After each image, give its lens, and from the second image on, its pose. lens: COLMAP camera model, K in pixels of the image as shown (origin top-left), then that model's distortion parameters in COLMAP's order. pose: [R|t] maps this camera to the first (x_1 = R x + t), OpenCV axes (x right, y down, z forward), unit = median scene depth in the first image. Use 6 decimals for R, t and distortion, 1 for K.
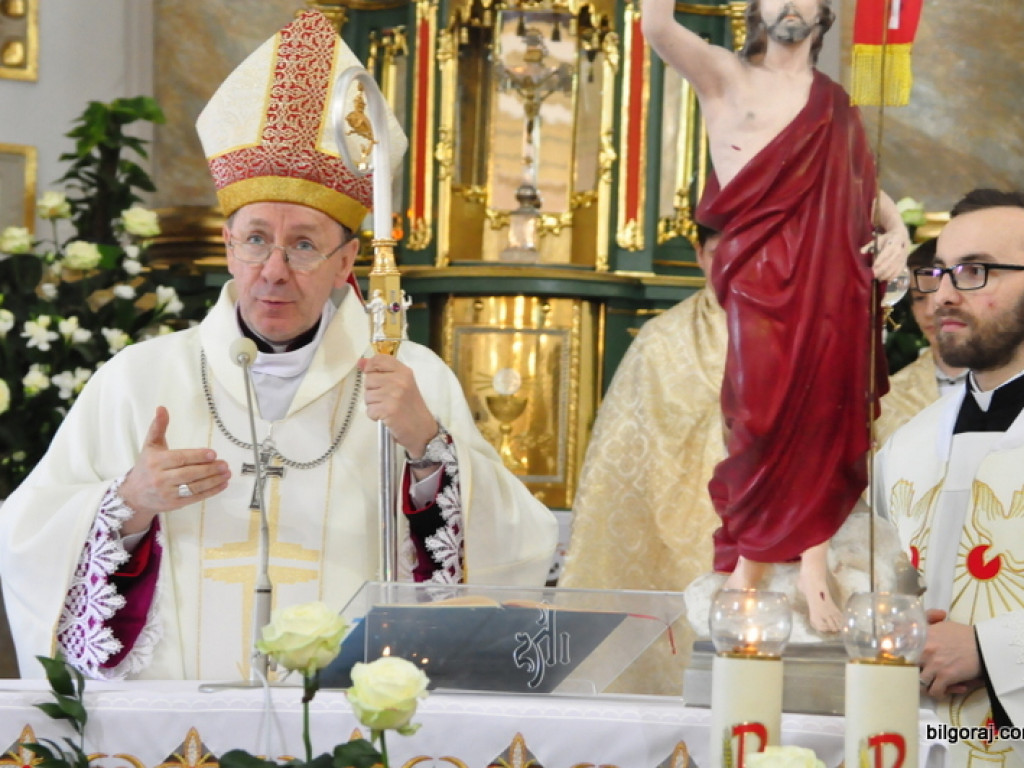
lens RADIAL K [[3693.8, 0, 512.0], [0, 3693.8, 384.0], [0, 0, 1]] dist [1.266844, 0.653421]
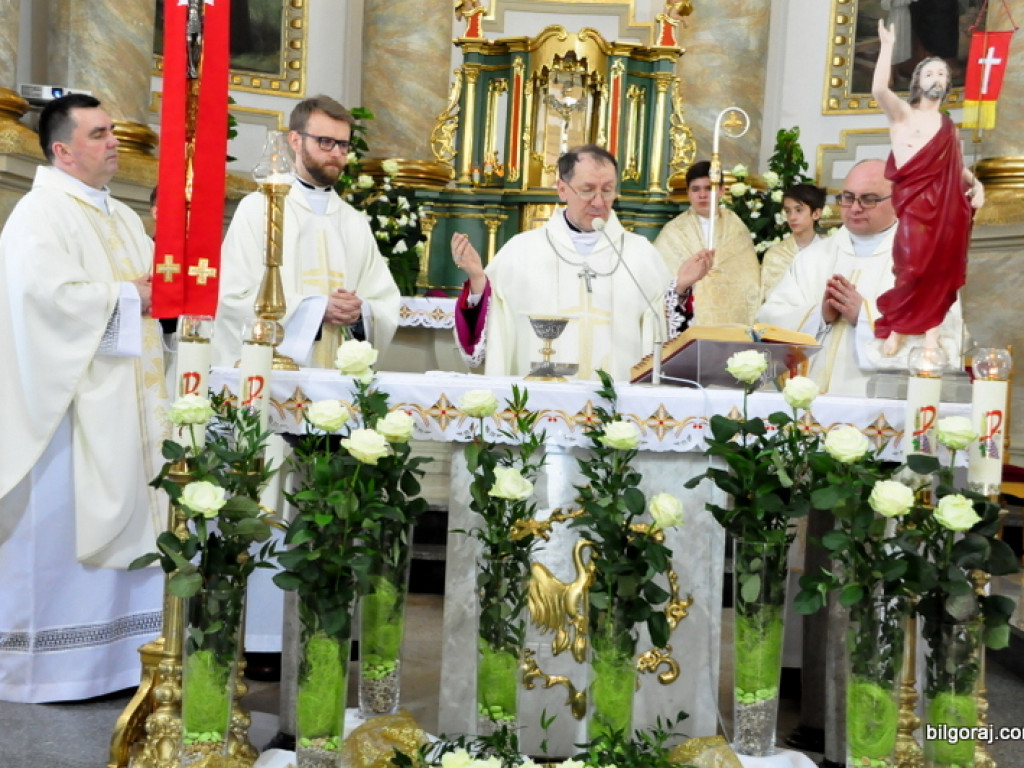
lens RADIAL K [[1697.3, 0, 512.0], [0, 1697.3, 384.0], [0, 0, 1]] dist [0.158998, 0.133729]
pose [[0.995704, 0.014149, 0.091505, -0.115877], [-0.021806, 0.996292, 0.083231, -0.001145], [-0.089988, -0.084869, 0.992320, 0.002068]]
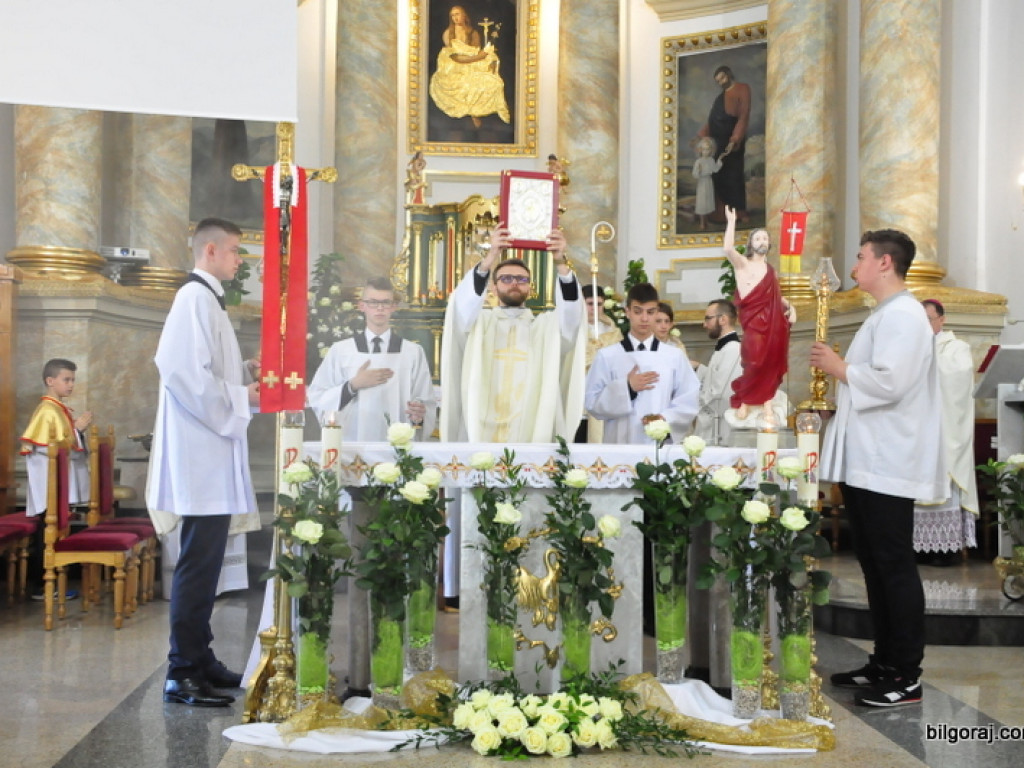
lens RADIAL K [[1269.6, 0, 512.0], [0, 1269.6, 384.0], [0, 0, 1]] dist [0.004050, 0.276042]
pose [[0.985538, -0.016347, 0.168666, -0.154349], [0.010186, 0.999251, 0.037330, -0.007735], [-0.169150, -0.035072, 0.984966, -0.049875]]
